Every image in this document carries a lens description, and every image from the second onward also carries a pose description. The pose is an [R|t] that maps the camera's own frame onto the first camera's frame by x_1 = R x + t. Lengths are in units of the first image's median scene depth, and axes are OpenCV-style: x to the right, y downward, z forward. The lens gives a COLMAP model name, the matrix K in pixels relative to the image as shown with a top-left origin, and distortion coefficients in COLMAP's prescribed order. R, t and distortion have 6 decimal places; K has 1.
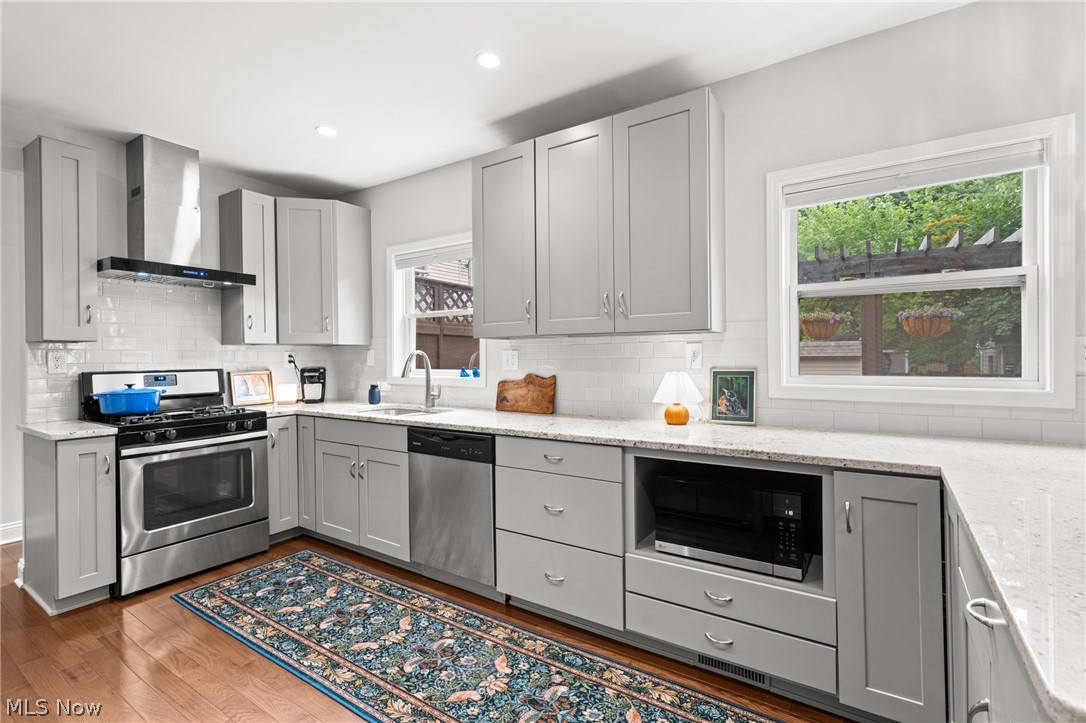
lens RADIAL K [[501.8, 0, 543.0], [0, 501.8, 361.5], [0, 0, 1]] dist [0.010790, -0.000048]
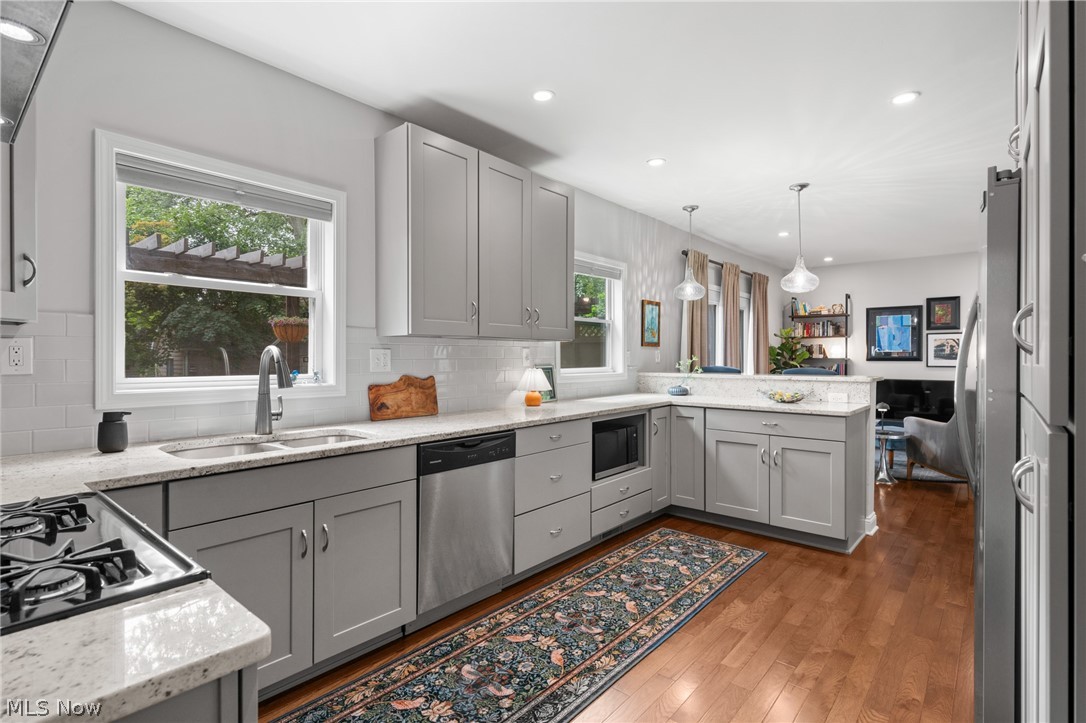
lens RADIAL K [[533.7, 0, 543.0], [0, 533.7, 361.5], [0, 0, 1]] dist [-0.002616, -0.000184]
pose [[0.108130, 0.001621, 0.994135, -1.120395], [0.006023, 0.999979, -0.002286, 0.004029], [-0.994119, 0.006235, 0.108118, 0.750991]]
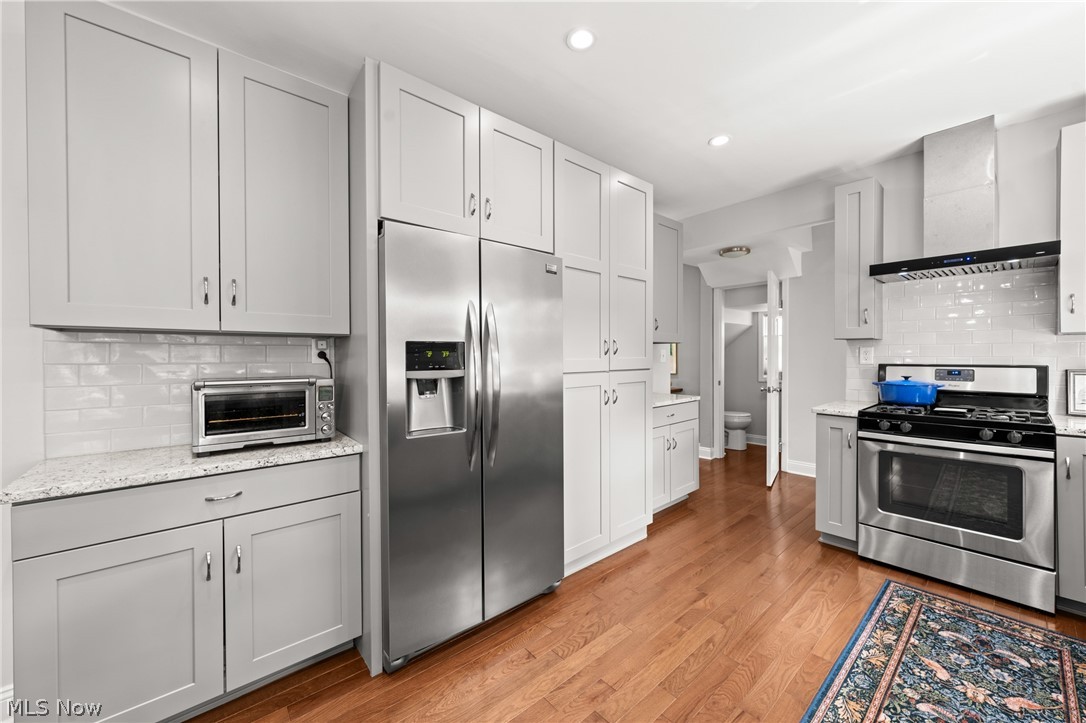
lens RADIAL K [[407.1, 0, 543.0], [0, 407.1, 361.5], [0, 0, 1]] dist [-0.000633, -0.000113]
pose [[-0.263983, 0.025674, -0.964185, 0.259314], [-0.001662, 0.999632, 0.027073, -0.010523], [0.964526, 0.008749, -0.263844, 0.533520]]
